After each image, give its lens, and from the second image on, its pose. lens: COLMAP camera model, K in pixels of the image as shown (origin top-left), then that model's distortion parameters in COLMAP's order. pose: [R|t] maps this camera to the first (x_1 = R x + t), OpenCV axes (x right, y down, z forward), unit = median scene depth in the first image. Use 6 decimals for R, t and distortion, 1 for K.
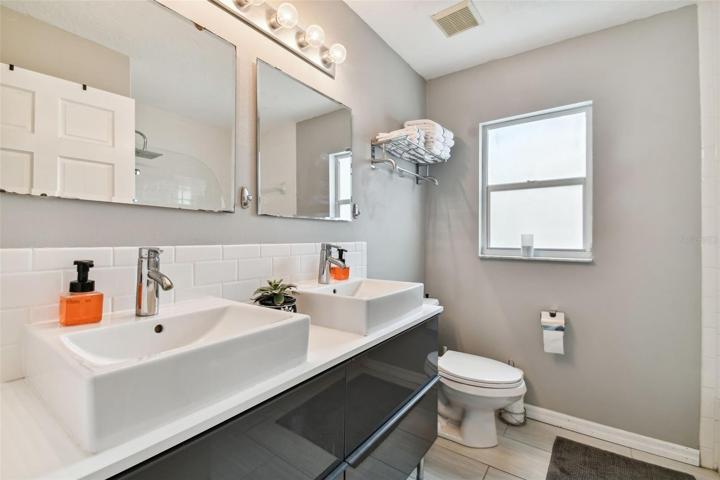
lens RADIAL K [[315.4, 0, 363.1], [0, 315.4, 237.4], [0, 0, 1]] dist [0.027579, -0.016438]
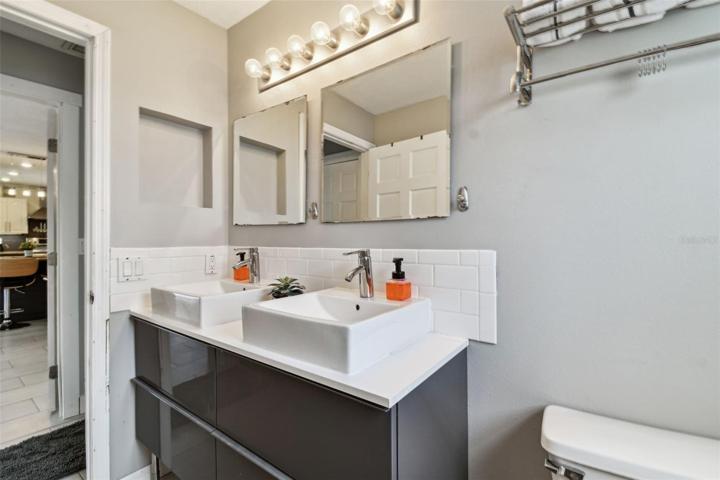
lens RADIAL K [[315.4, 0, 363.9], [0, 315.4, 241.3], [0, 0, 1]] dist [0.027579, -0.016438]
pose [[-0.001829, -0.005748, -0.999982, 0.608678], [0.000655, 0.999983, -0.005749, 0.002513], [0.999998, -0.000666, -0.001825, 0.838560]]
